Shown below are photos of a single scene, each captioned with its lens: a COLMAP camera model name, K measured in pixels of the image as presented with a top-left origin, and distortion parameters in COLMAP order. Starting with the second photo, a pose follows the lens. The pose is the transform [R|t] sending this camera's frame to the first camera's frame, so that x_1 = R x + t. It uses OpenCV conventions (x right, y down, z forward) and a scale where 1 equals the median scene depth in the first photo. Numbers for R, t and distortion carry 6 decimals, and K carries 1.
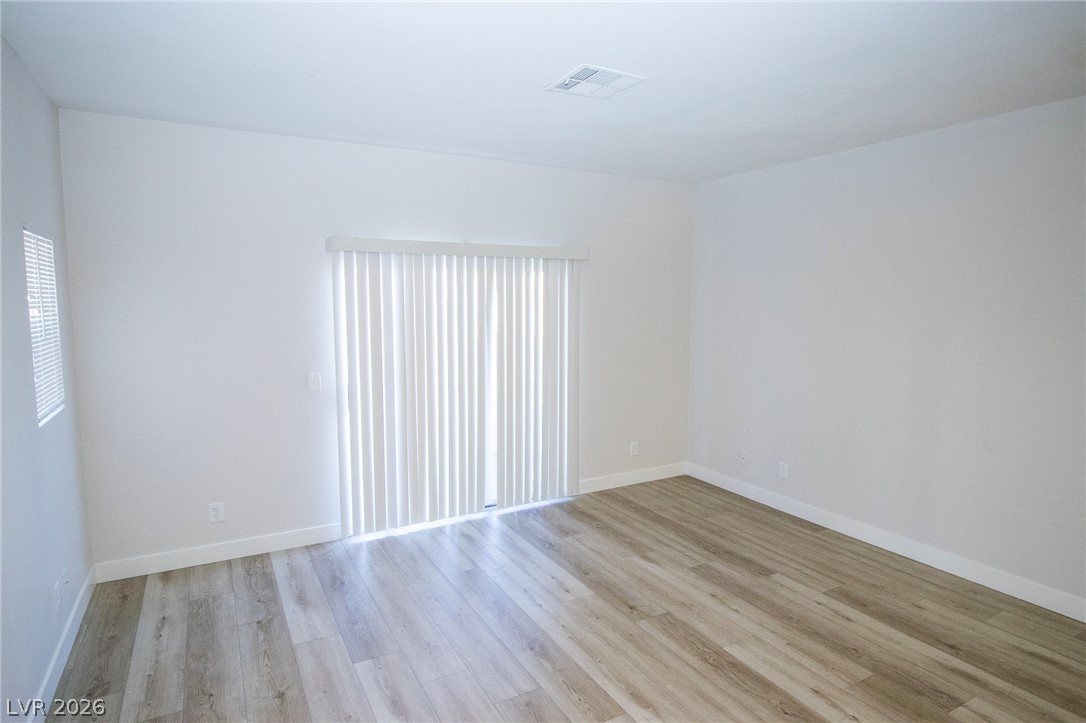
lens RADIAL K [[614.7, 0, 519.2], [0, 614.7, 356.4], [0, 0, 1]] dist [0.000188, -0.009259]
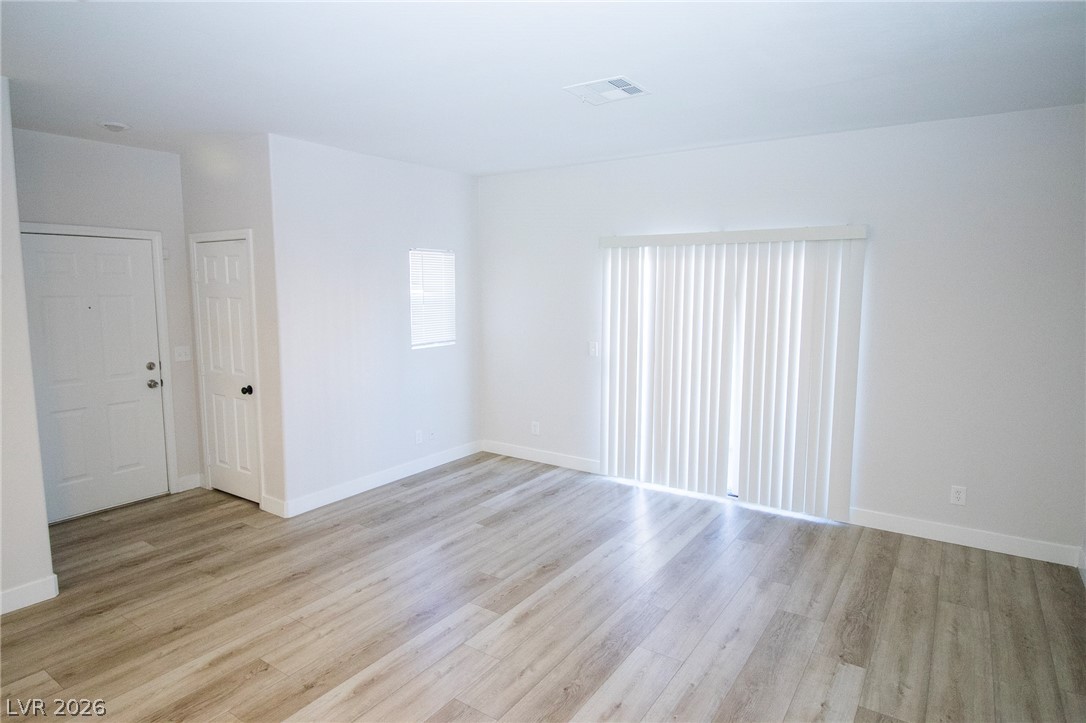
lens RADIAL K [[614.7, 0, 519.2], [0, 614.7, 356.4], [0, 0, 1]] dist [0.000188, -0.009259]
pose [[0.446299, 0.107263, -0.888432, 0.763359], [-0.094435, 0.992892, 0.072436, -0.021384], [0.889887, 0.051571, 0.453256, 0.269550]]
